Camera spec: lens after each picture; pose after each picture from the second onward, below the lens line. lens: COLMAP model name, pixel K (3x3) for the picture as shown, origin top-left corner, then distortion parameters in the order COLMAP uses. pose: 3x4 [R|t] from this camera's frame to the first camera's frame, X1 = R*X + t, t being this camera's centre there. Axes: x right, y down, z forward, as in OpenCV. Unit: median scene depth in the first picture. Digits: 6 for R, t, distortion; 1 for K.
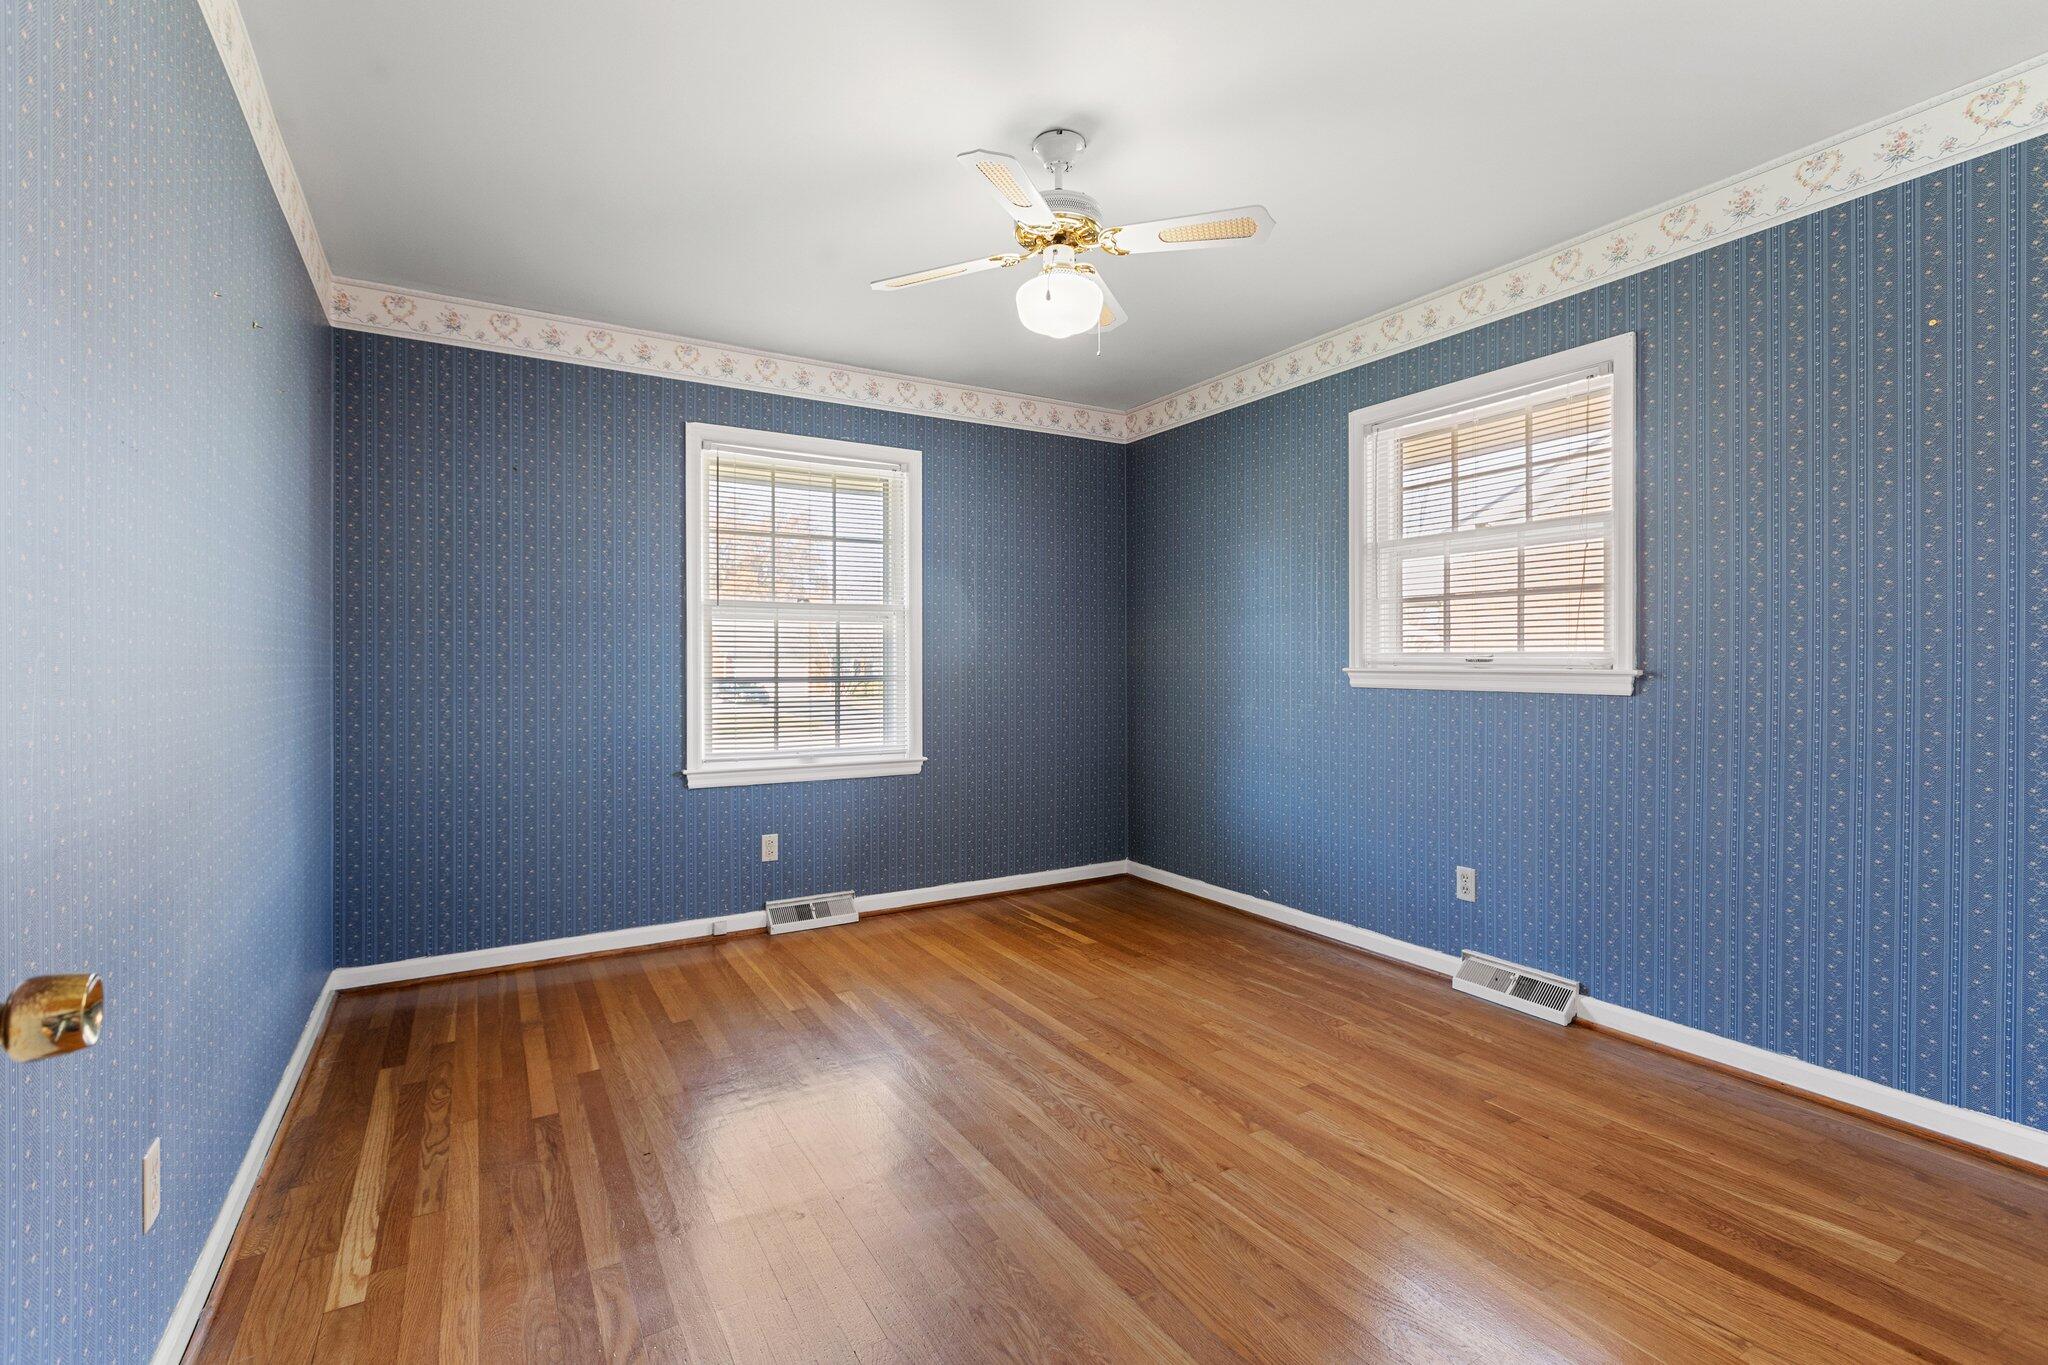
lens RADIAL K [[916.8, 0, 1019.5], [0, 916.8, 670.0], [0, 0, 1]] dist [-0.003354, 0.004134]
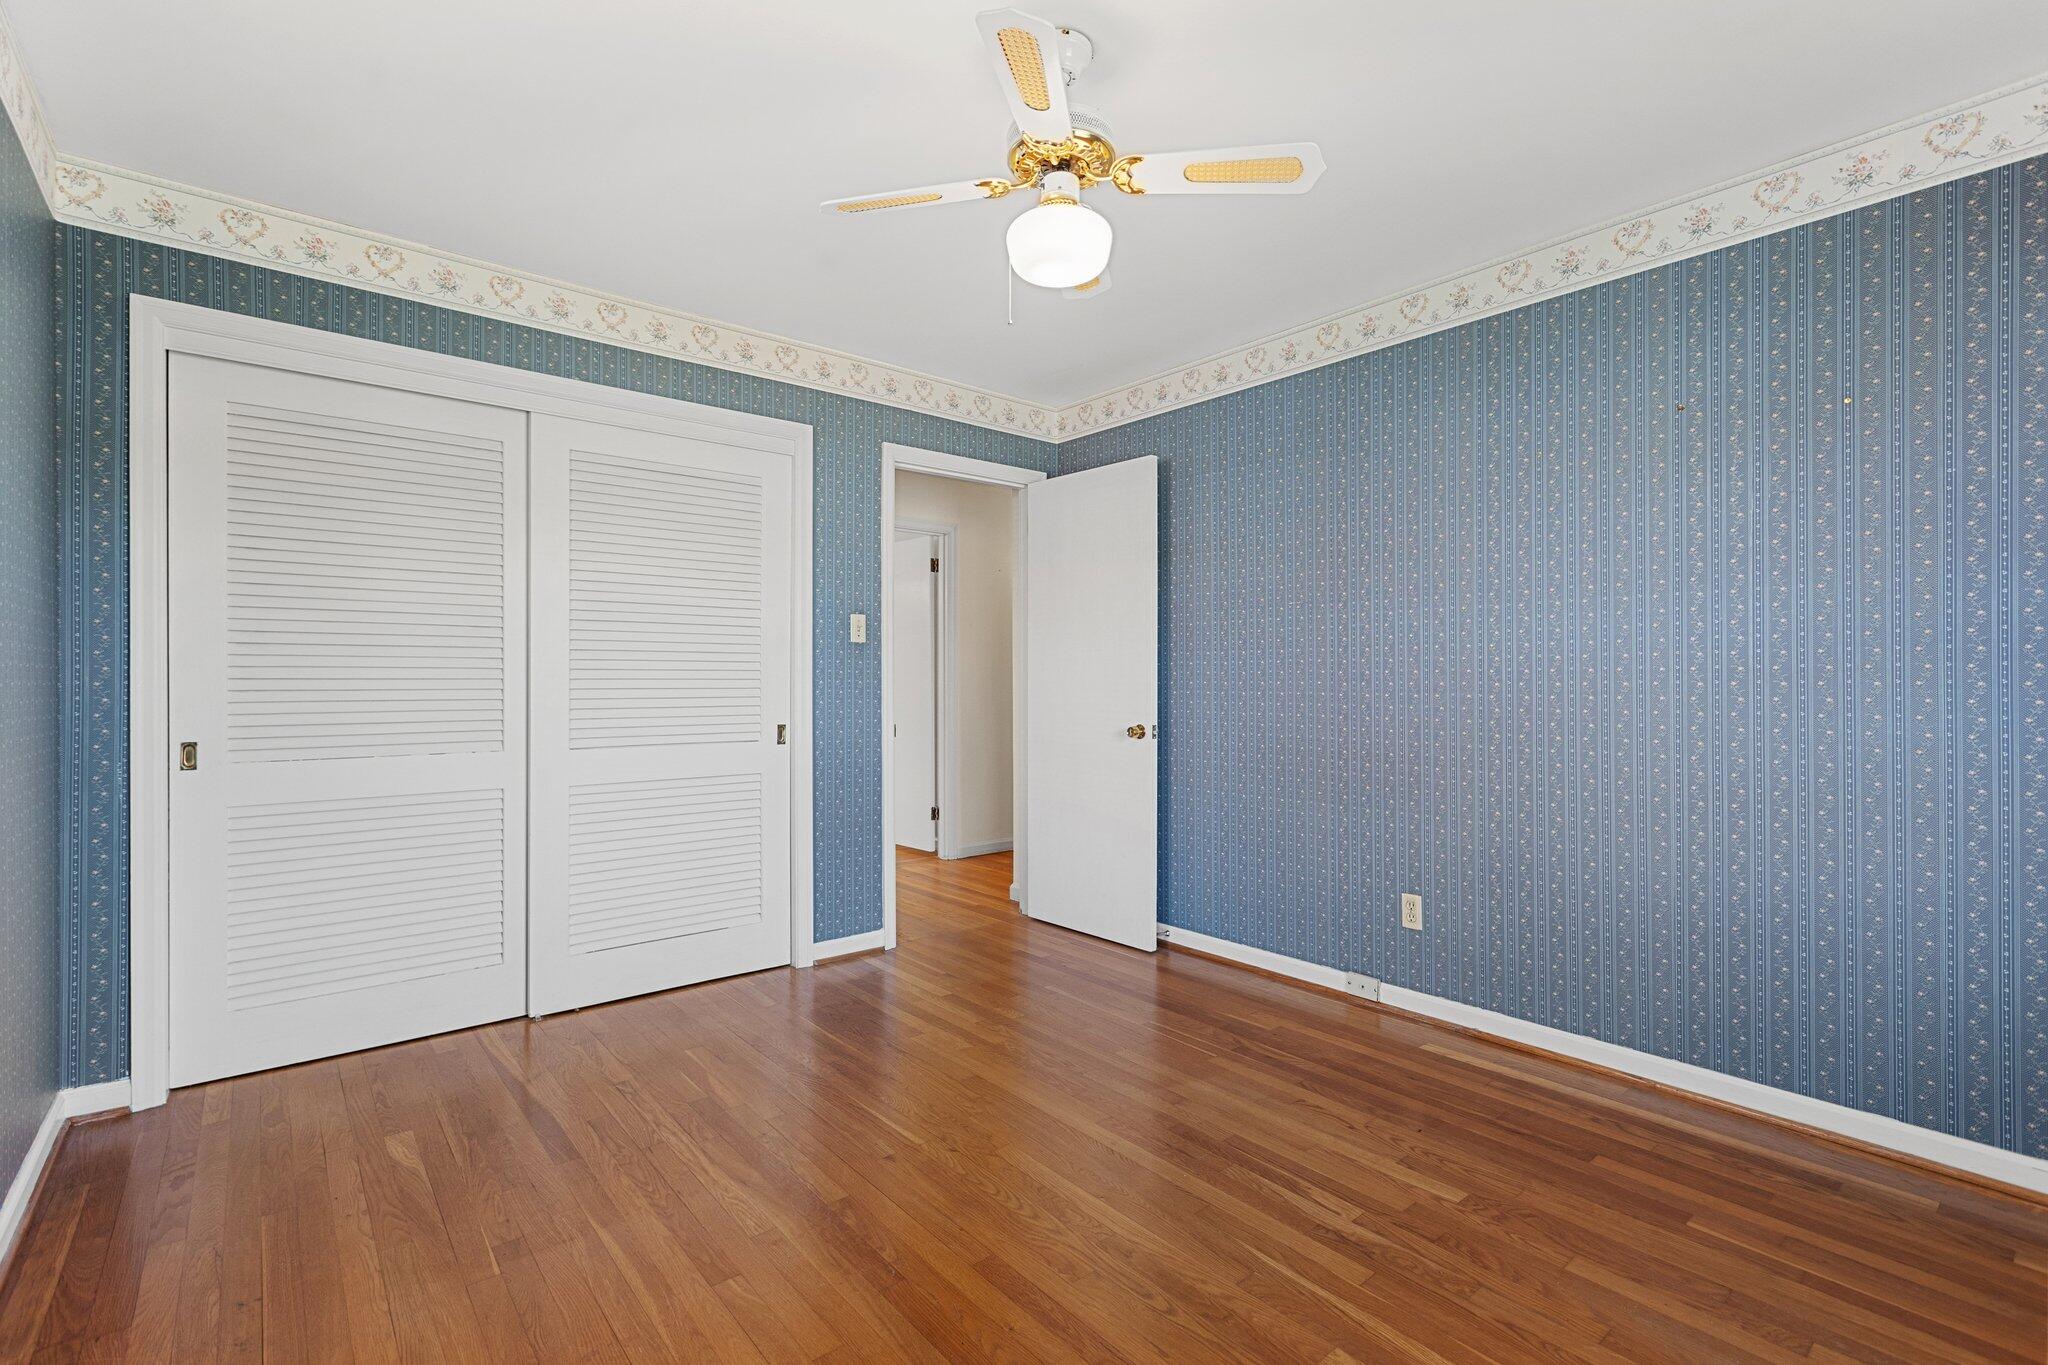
lens RADIAL K [[911.2, 0, 1024.0], [0, 911.2, 682.5], [0, 0, 1]] dist [-0.014679, 0.000252]
pose [[0.986732, -0.000965, 0.162354, -0.115525], [0.002322, 0.999964, -0.008171, -0.001585], [-0.162340, 0.008439, 0.986699, 0.194721]]
